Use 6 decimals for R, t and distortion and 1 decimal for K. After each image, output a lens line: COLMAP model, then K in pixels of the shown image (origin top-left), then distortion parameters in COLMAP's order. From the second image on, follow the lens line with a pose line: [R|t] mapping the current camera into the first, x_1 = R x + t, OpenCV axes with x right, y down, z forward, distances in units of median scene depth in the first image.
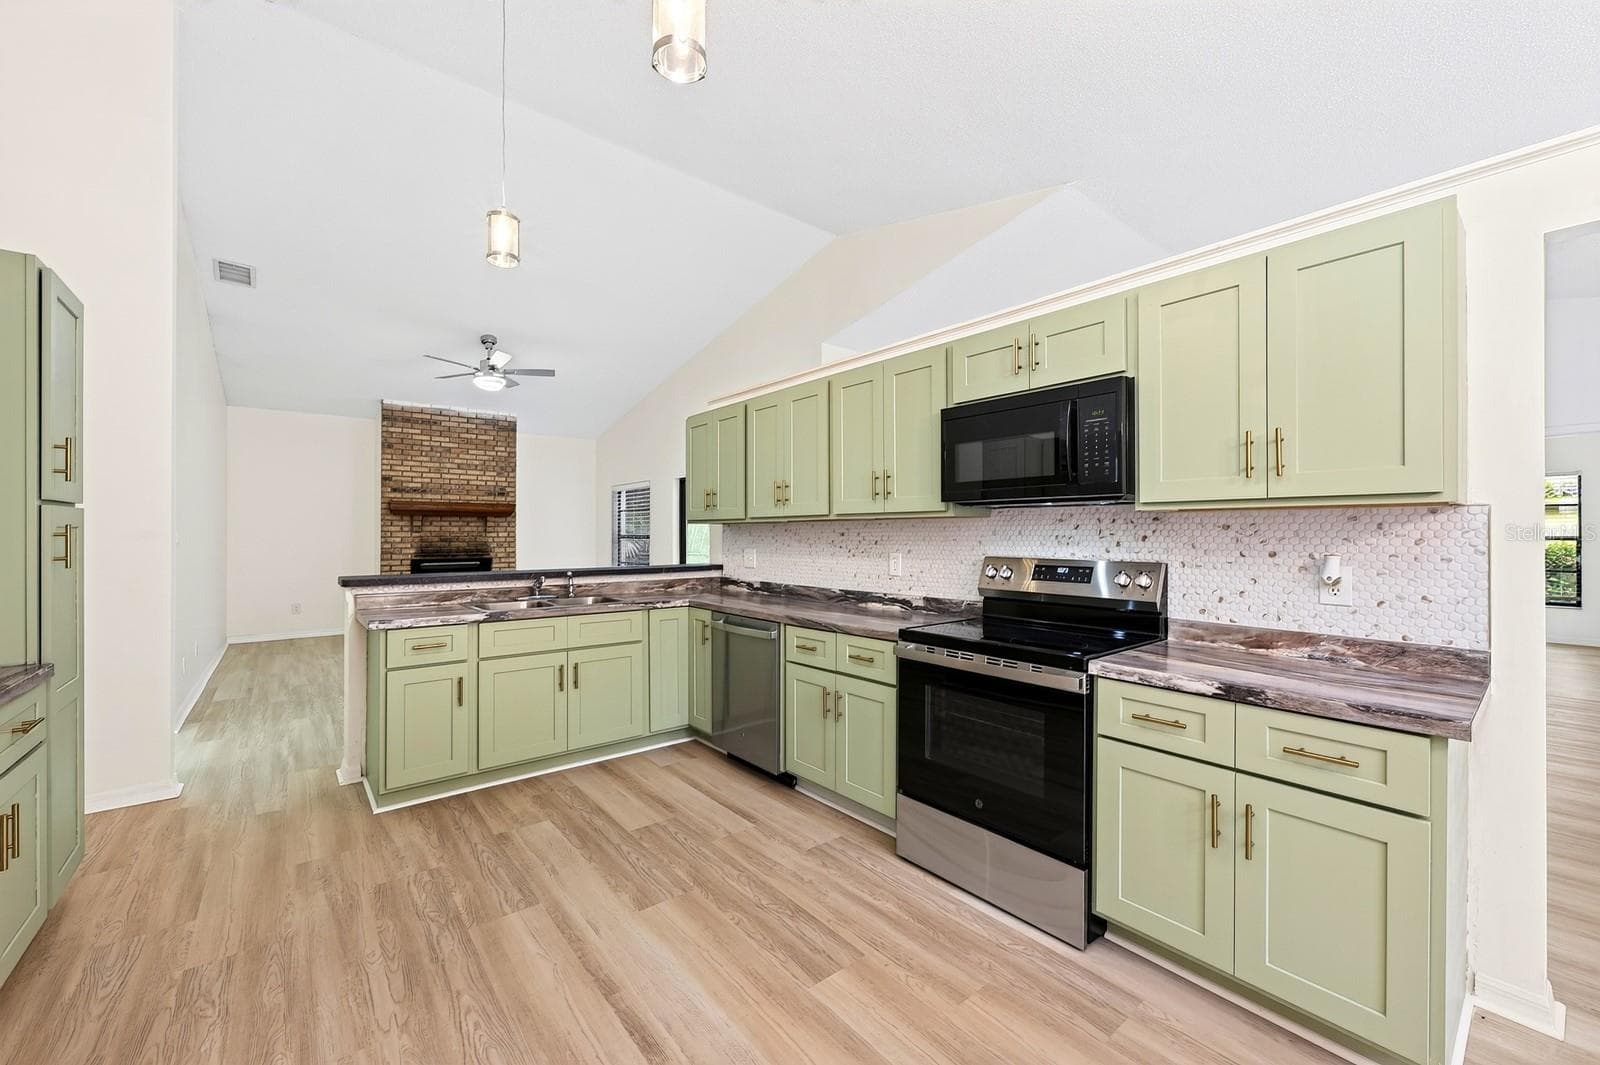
lens RADIAL K [[635.4, 0, 806.7], [0, 635.4, 530.9], [0, 0, 1]] dist [-0.011244, 0.001338]
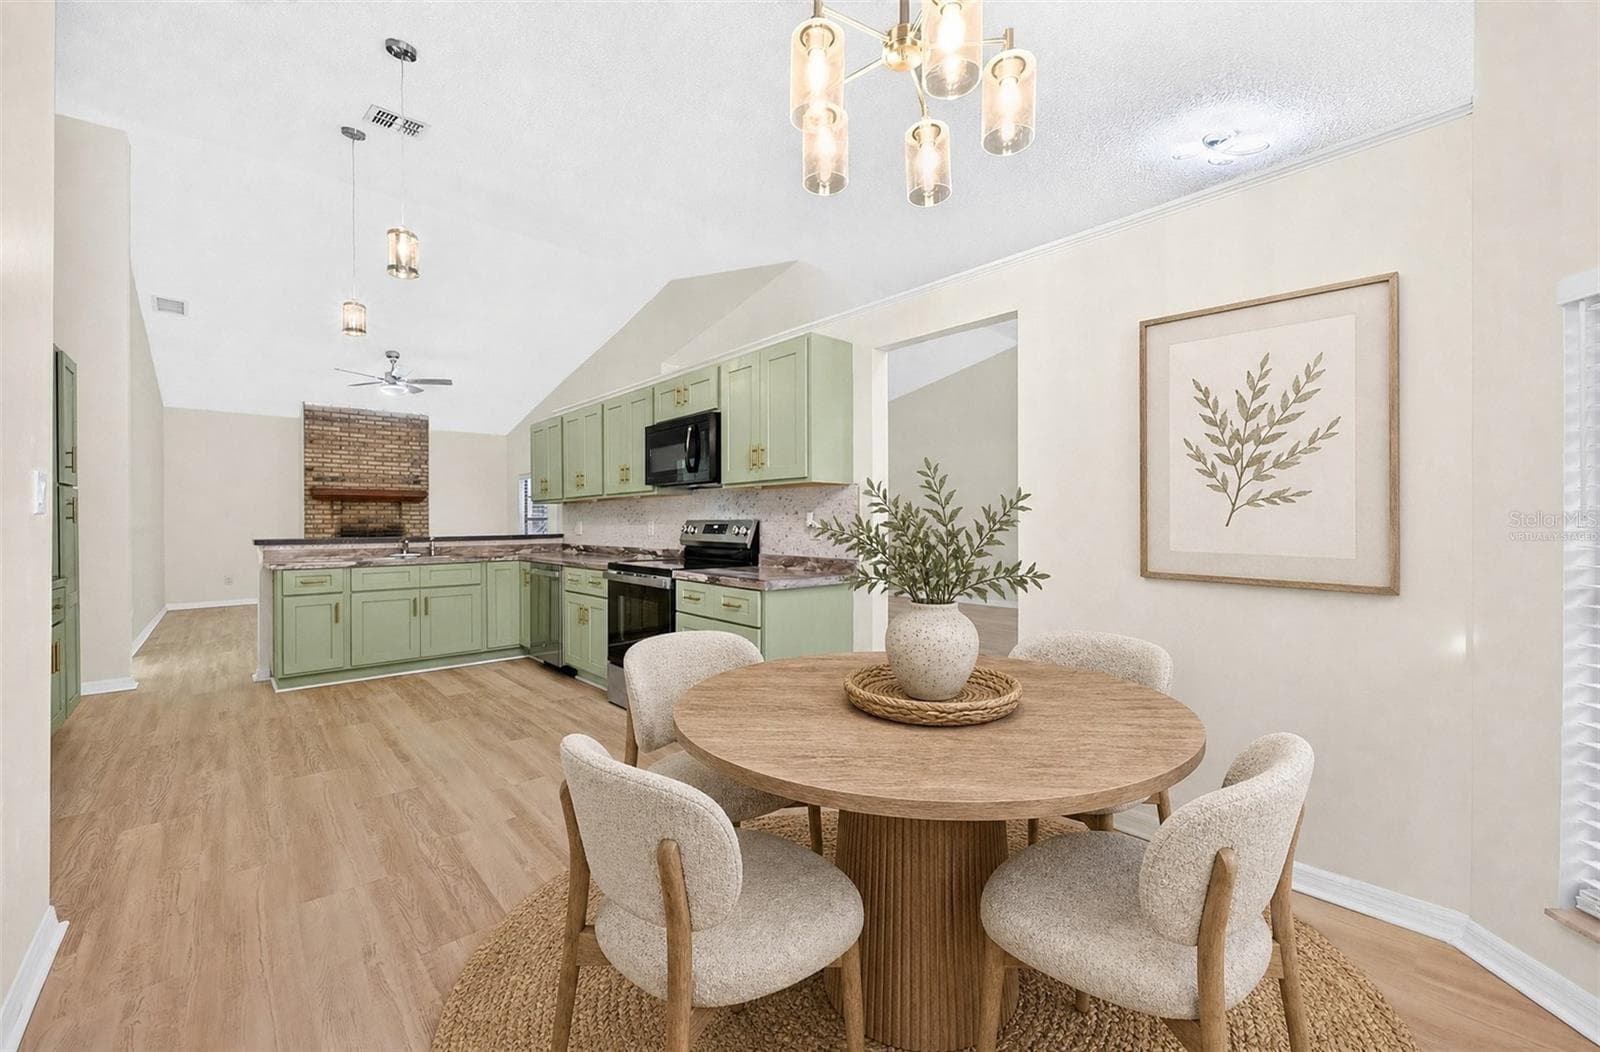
lens RADIAL K [[616.2, 0, 805.7], [0, 616.2, 524.3], [0, 0, 1]] dist [-0.009516, 0.000340]
pose [[0.997480, -0.004609, 0.070805, 0.394472], [0.004076, 0.999962, 0.007674, 0.033563], [-0.070838, -0.007366, 0.997461, -0.450623]]
